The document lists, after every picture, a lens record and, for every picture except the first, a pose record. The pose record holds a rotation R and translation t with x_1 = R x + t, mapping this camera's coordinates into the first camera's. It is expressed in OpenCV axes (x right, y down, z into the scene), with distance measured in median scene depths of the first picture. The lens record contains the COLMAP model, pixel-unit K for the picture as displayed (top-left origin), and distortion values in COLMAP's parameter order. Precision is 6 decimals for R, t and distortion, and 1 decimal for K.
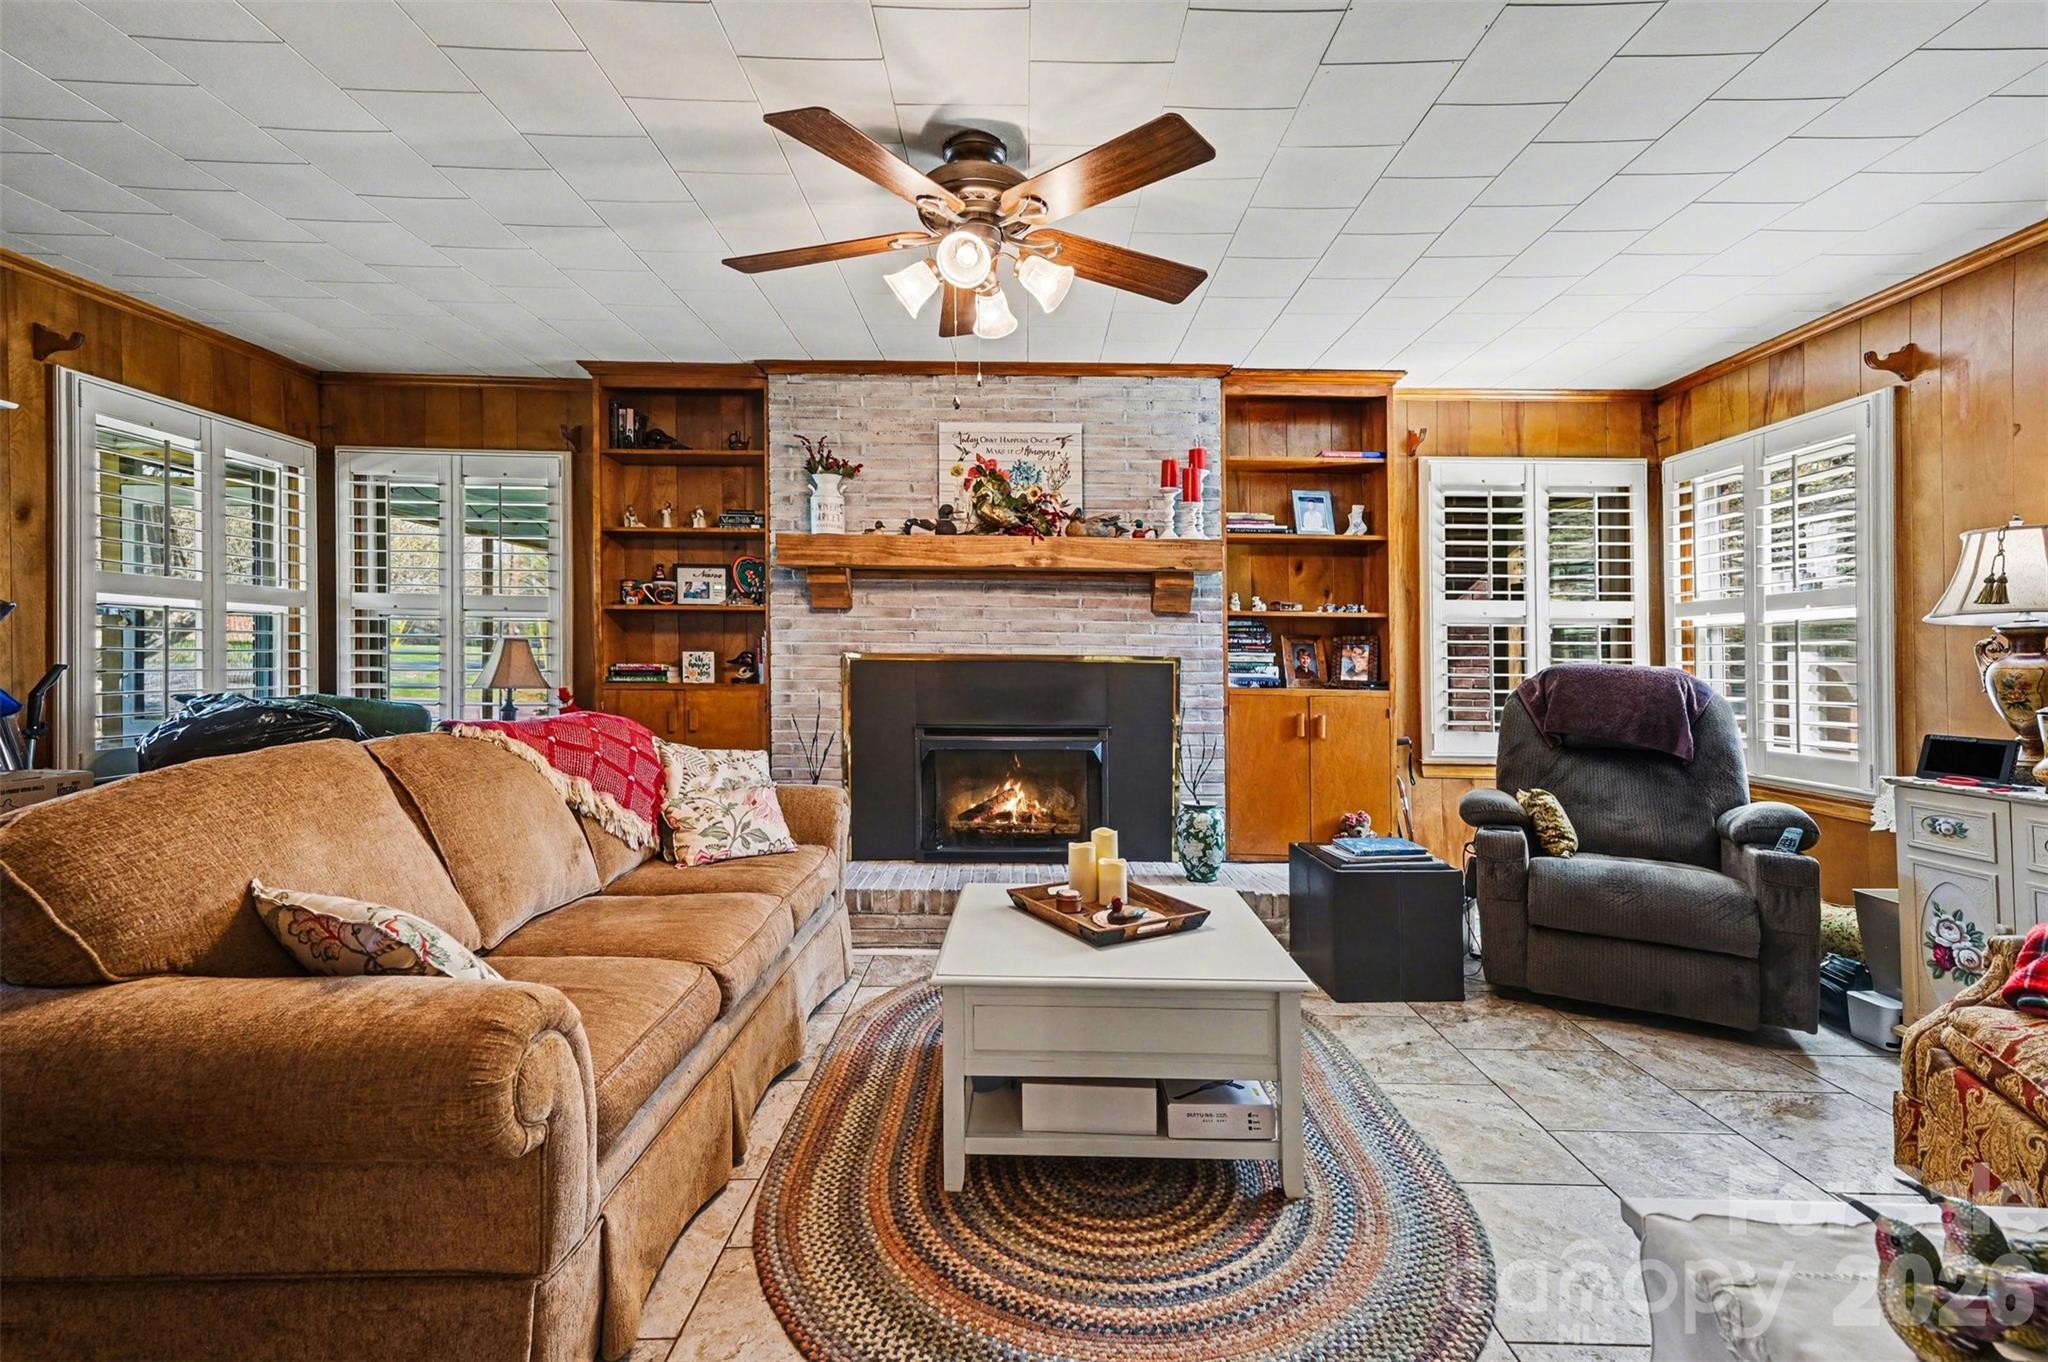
lens RADIAL K [[916.6, 0, 1029.8], [0, 916.6, 647.6], [0, 0, 1]] dist [0.022241, 0.000249]
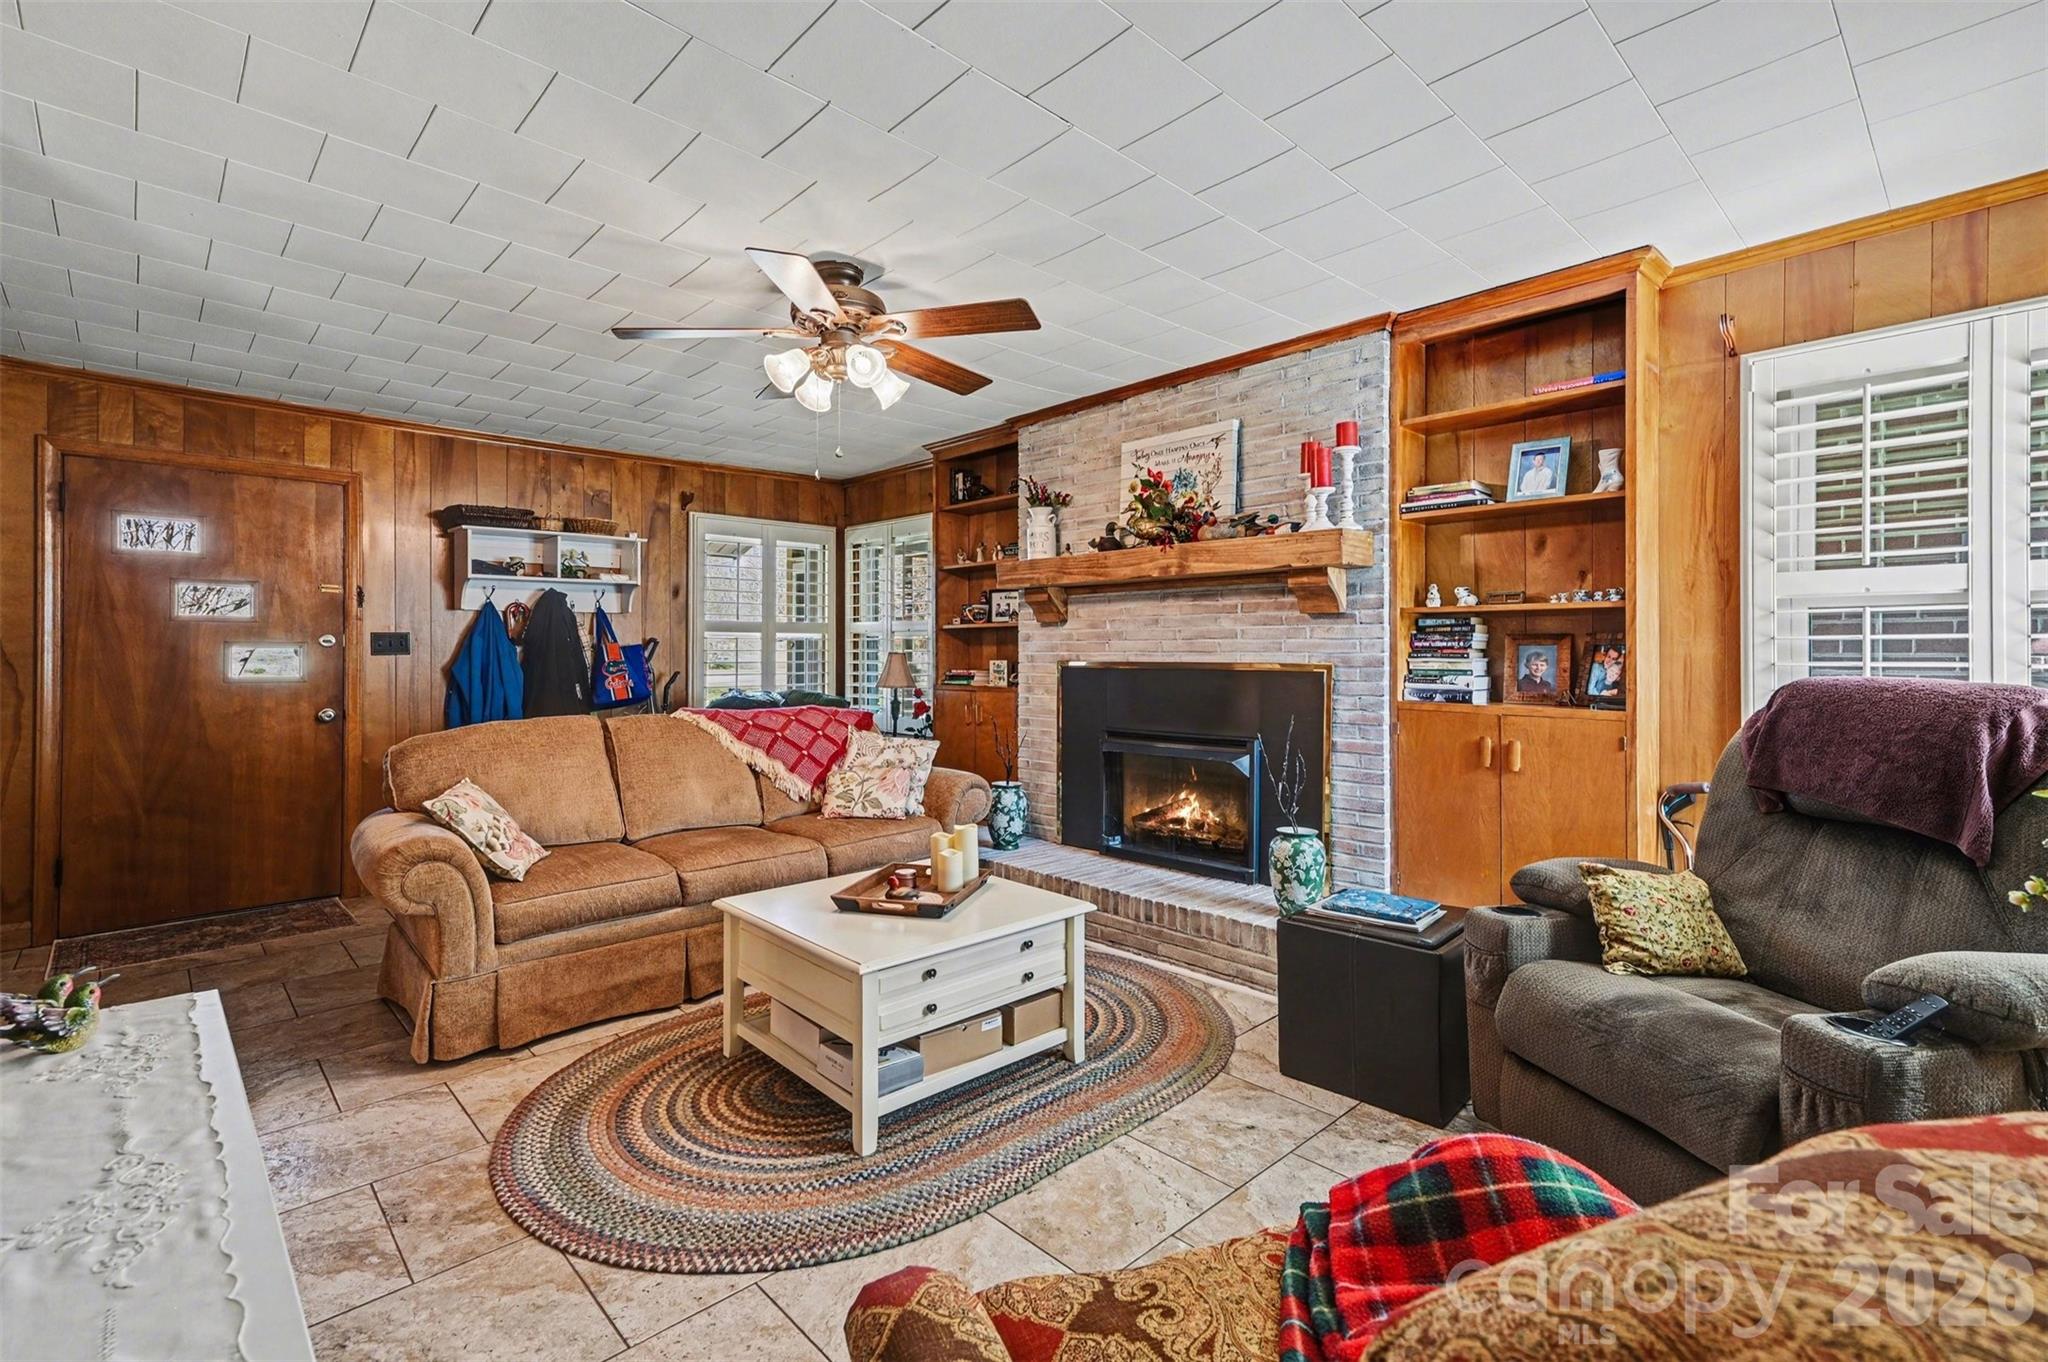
lens RADIAL K [[941.8, 0, 1036.7], [0, 941.8, 645.4], [0, 0, 1]] dist [0.025322, 0.000562]
pose [[0.675413, -0.016641, -0.737251, 0.636140], [0.019216, 0.999803, -0.004963, -0.008883], [0.737189, -0.010815, 0.675600, 0.186430]]
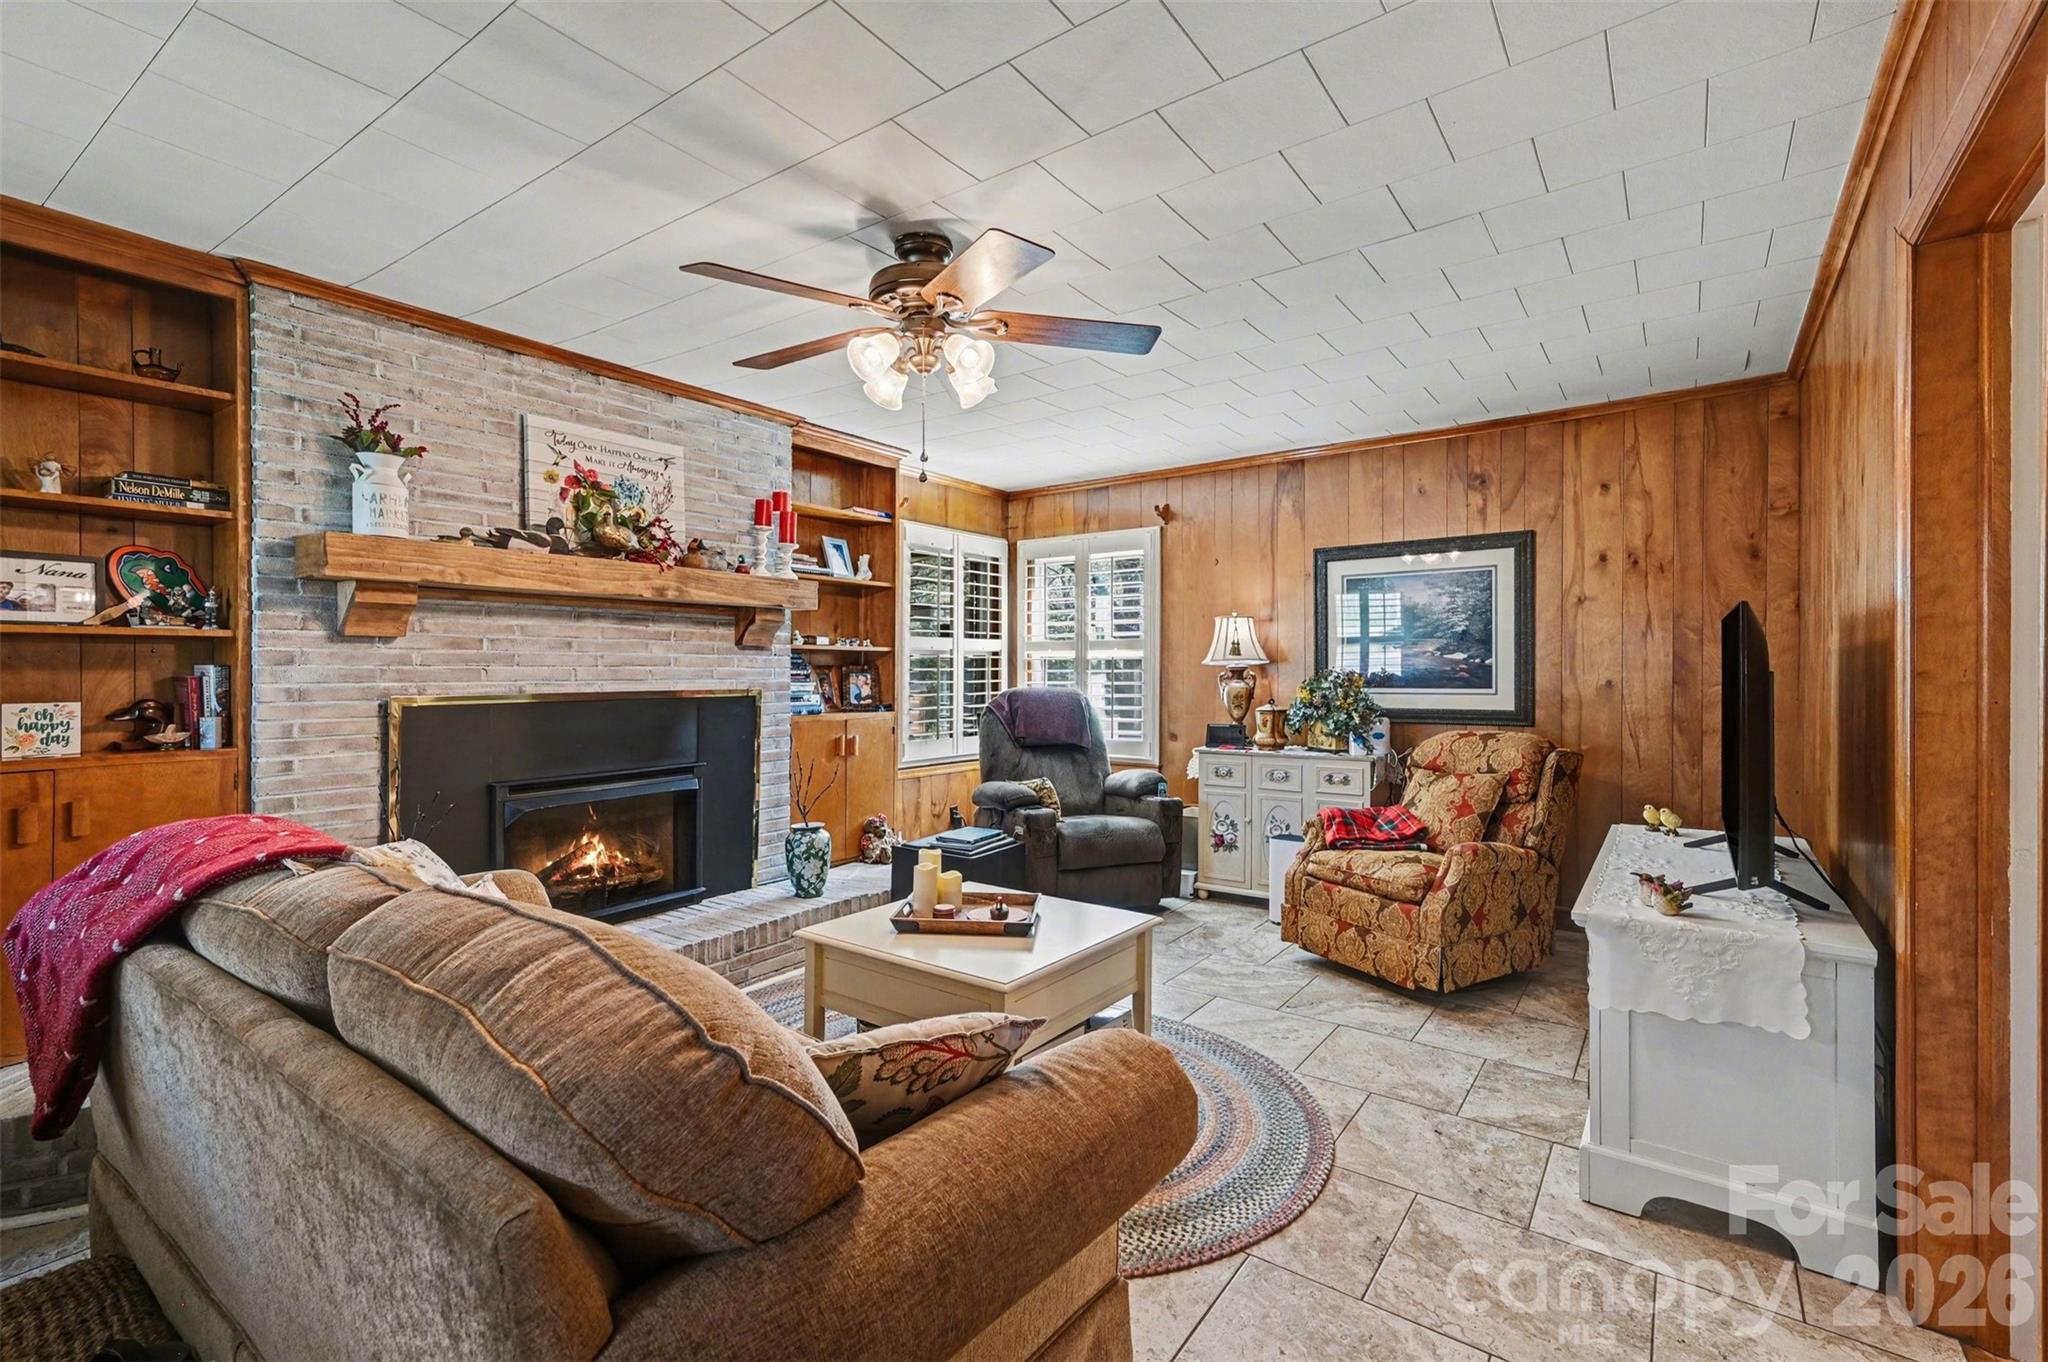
lens RADIAL K [[930.0, 0, 1029.8], [0, 930.0, 668.8], [0, 0, 1]] dist [0.027294, -0.000030]
pose [[0.586049, -0.011690, 0.810191, -0.513351], [-0.005734, 0.999811, 0.018574, -0.034152], [-0.810255, -0.015531, 0.585871, 0.136384]]
